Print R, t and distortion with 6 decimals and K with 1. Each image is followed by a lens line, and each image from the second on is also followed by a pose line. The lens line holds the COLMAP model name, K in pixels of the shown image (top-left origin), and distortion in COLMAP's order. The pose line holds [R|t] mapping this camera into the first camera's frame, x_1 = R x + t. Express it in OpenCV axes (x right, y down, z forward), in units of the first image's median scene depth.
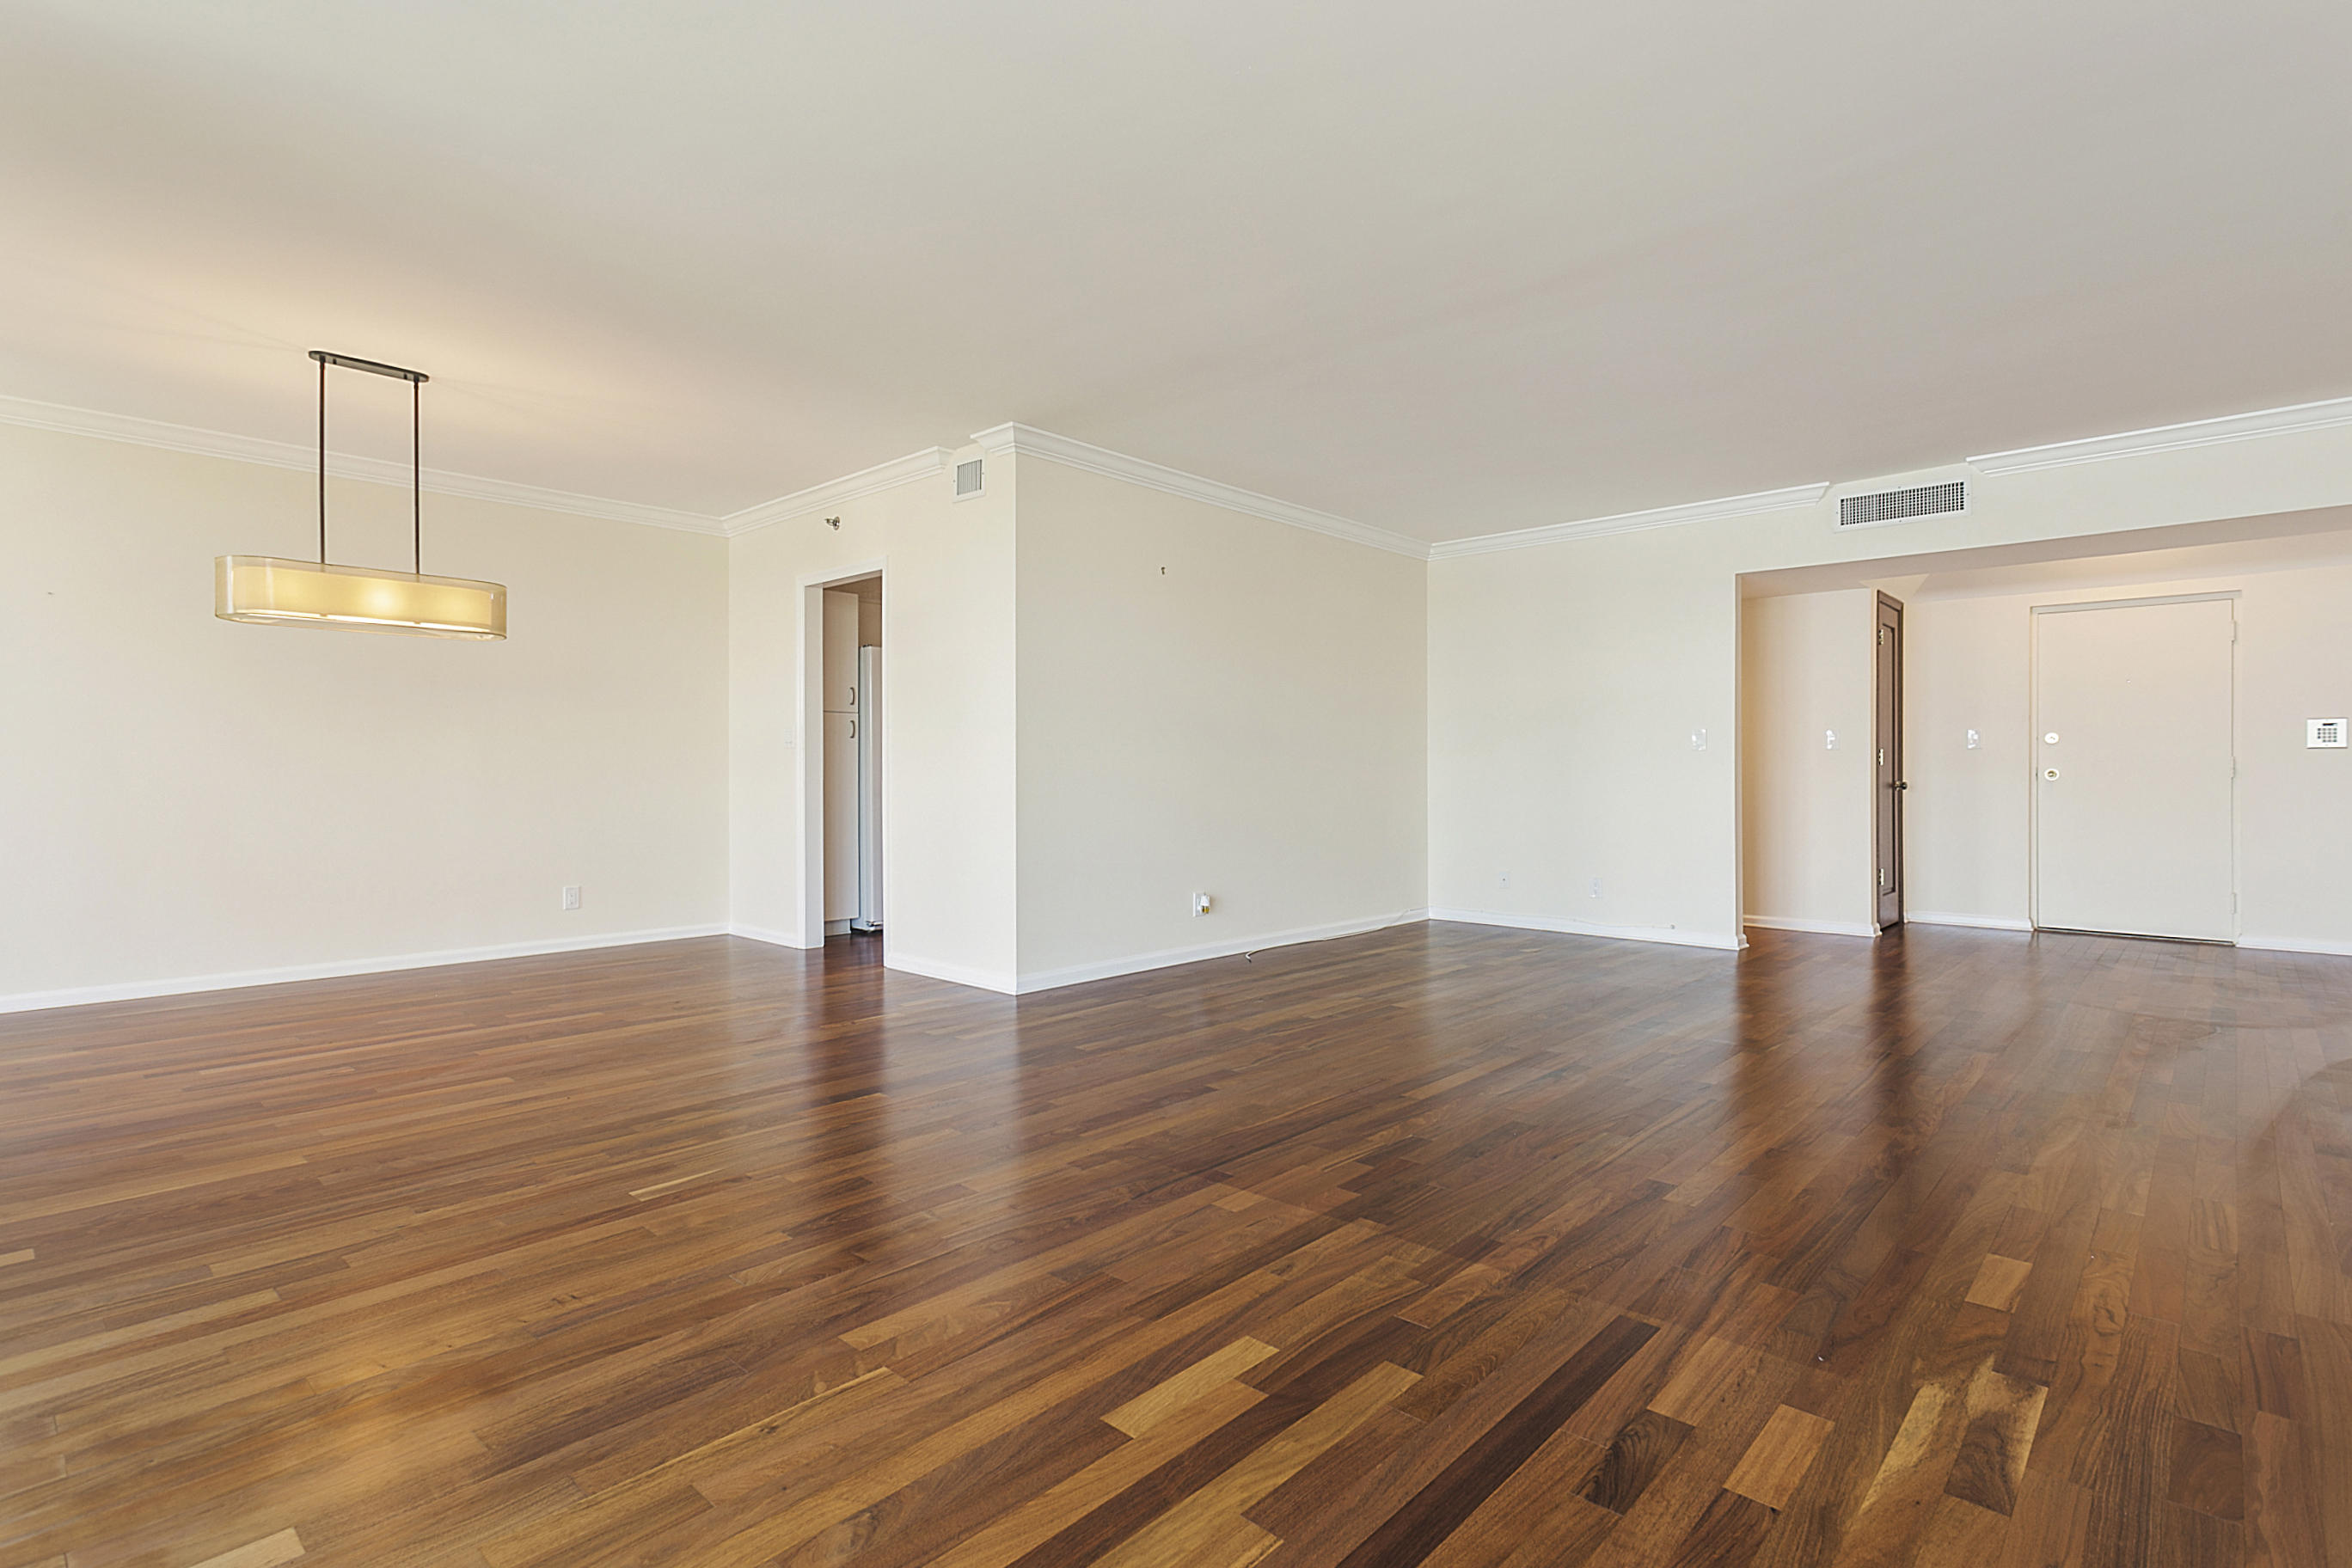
lens RADIAL K [[1136.0, 0, 1163.6], [0, 1136.0, 784.2], [0, 0, 1]] dist [-0.002124, -0.000102]
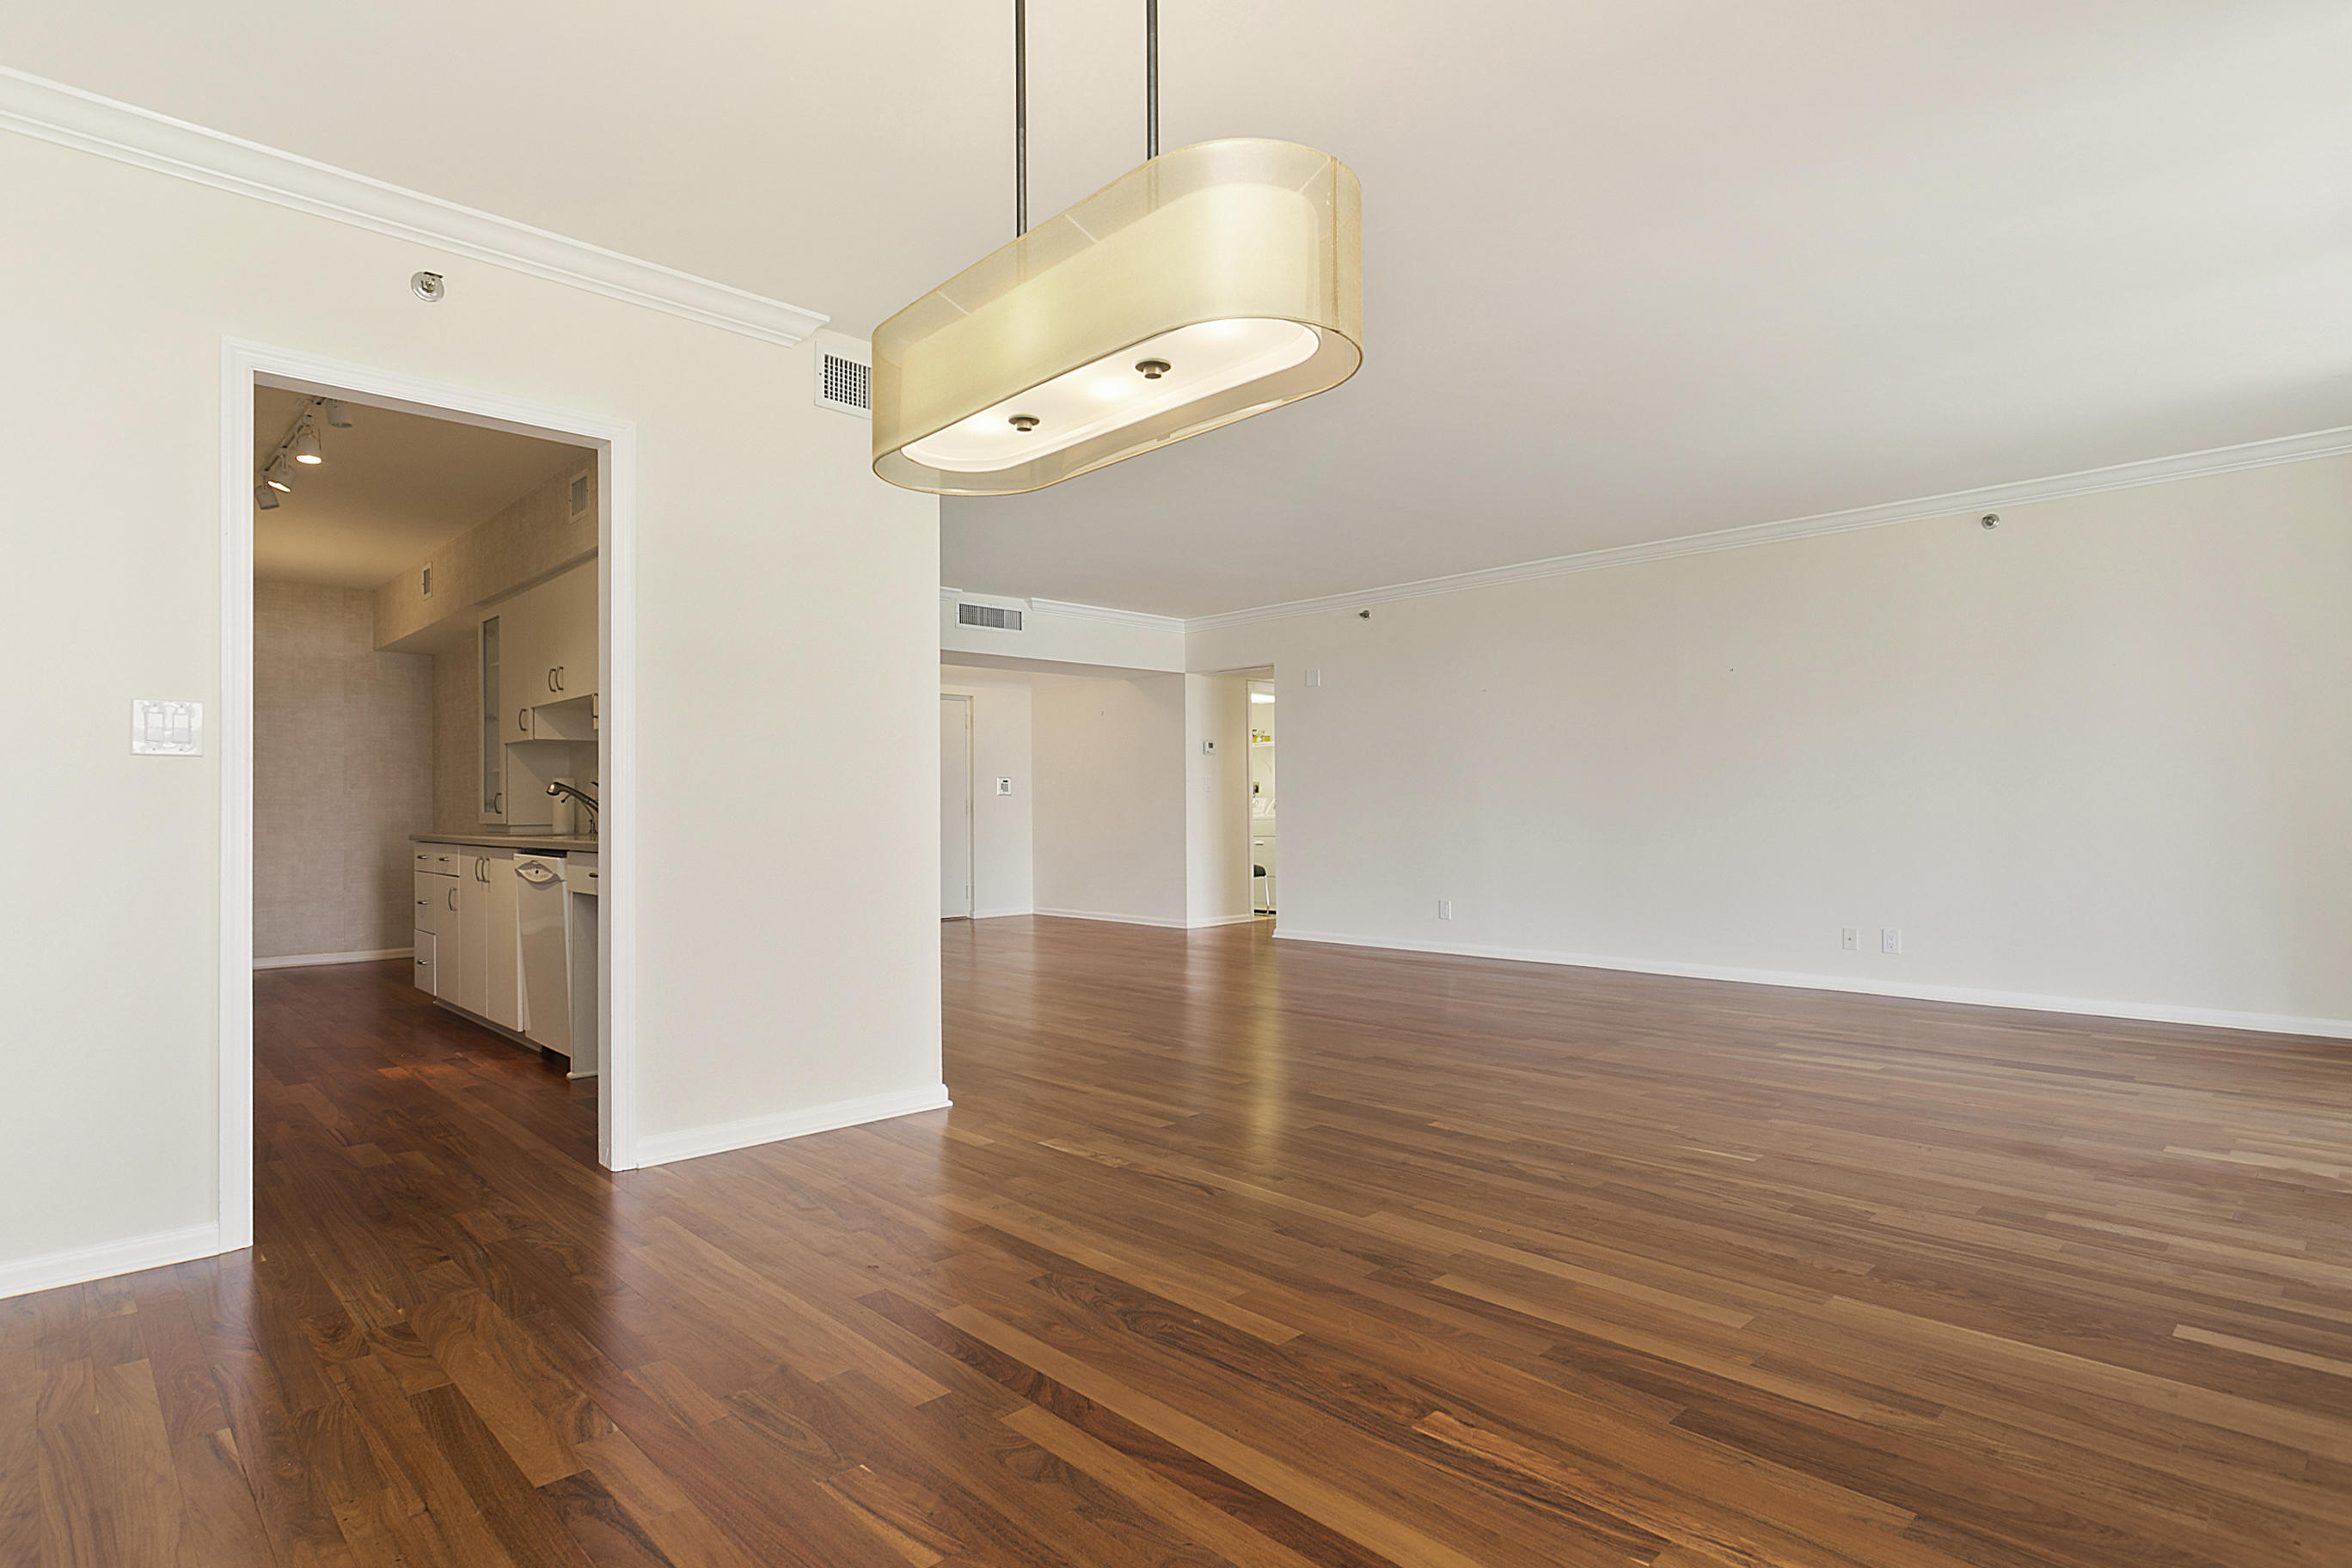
lens RADIAL K [[1208.3, 0, 1170.0], [0, 1208.3, 791.5], [0, 0, 1]] dist [-0.018347, 0.002222]
pose [[0.061863, 0.013261, 0.997997, -1.745219], [0.021739, 0.999657, -0.014631, -0.015003], [-0.997848, 0.022600, 0.061553, 1.512162]]
